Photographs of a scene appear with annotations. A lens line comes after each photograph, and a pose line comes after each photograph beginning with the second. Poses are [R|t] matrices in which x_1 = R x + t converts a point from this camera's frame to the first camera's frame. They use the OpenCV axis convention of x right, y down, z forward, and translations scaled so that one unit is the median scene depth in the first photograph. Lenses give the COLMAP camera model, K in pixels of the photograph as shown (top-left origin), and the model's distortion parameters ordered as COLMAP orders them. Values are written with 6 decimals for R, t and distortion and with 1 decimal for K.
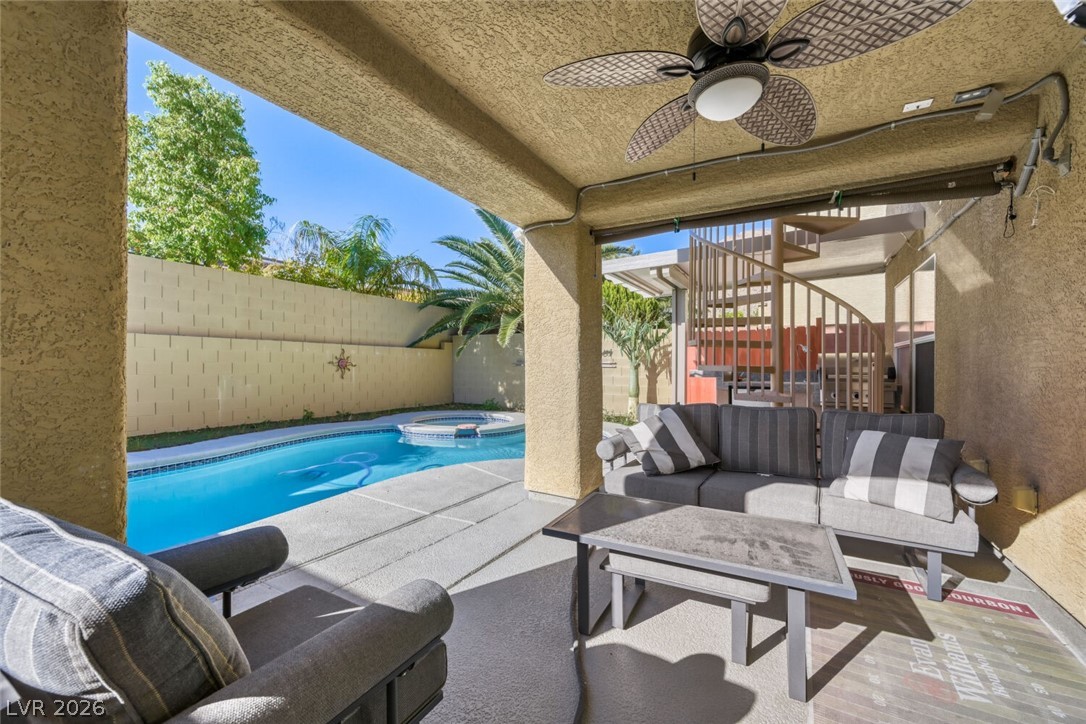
lens RADIAL K [[426.5, 0, 540.3], [0, 426.5, 366.1], [0, 0, 1]] dist [-0.001229, -0.001279]
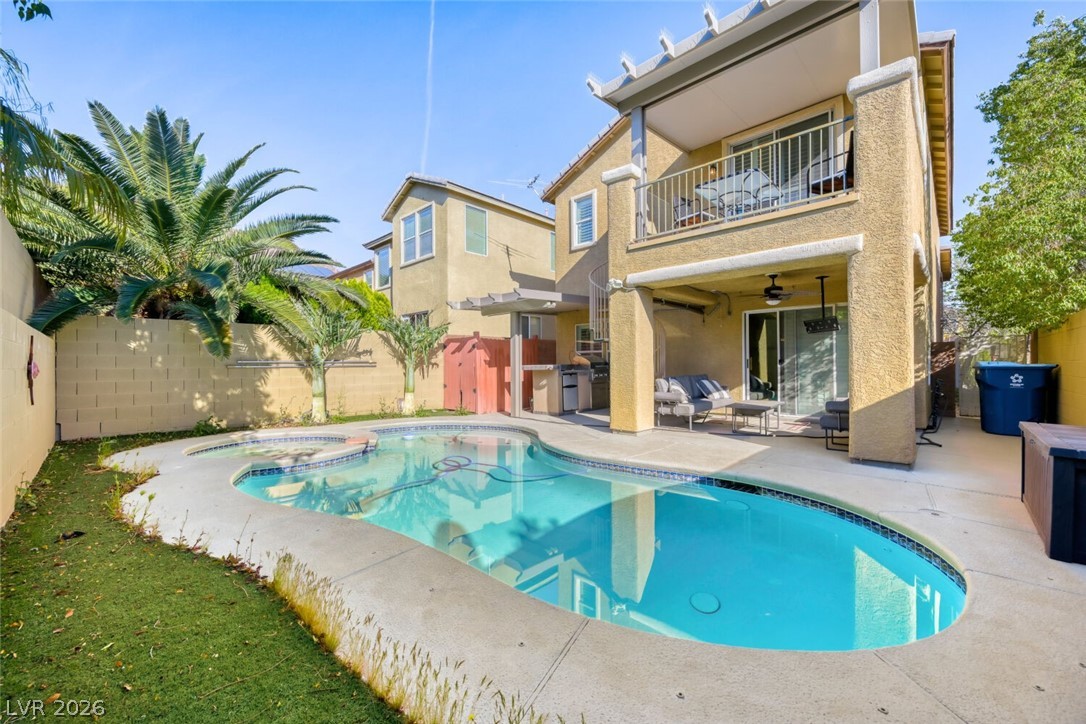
lens RADIAL K [[426.5, 0, 541.2], [0, 426.5, 362.6], [0, 0, 1]] dist [-0.001229, -0.001279]
pose [[0.231204, -0.013288, 0.972815, -0.751748], [0.015559, 0.999829, 0.009959, -0.011182], [-0.972781, 0.012834, 0.231371, 0.395072]]
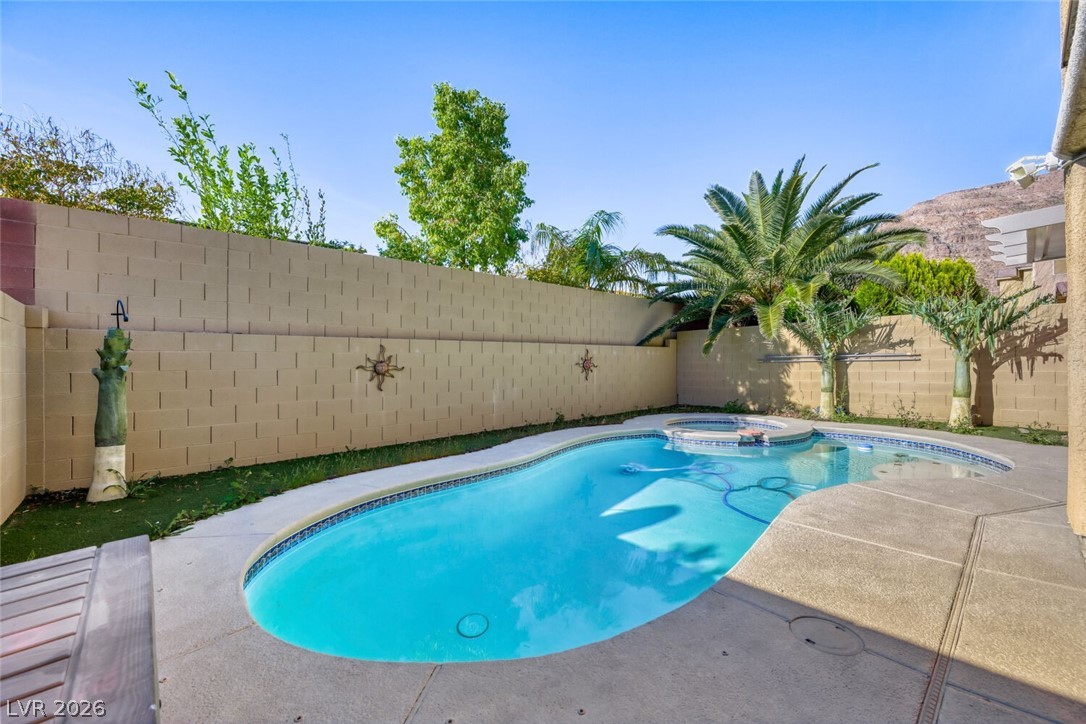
lens RADIAL K [[426.5, 0, 549.8], [0, 426.5, 359.2], [0, 0, 1]] dist [-0.001229, -0.001279]
pose [[0.961703, -0.030897, -0.272346, -0.282930], [0.026141, 0.999436, -0.021074, -0.000111], [0.272843, 0.013147, 0.961969, 0.048559]]
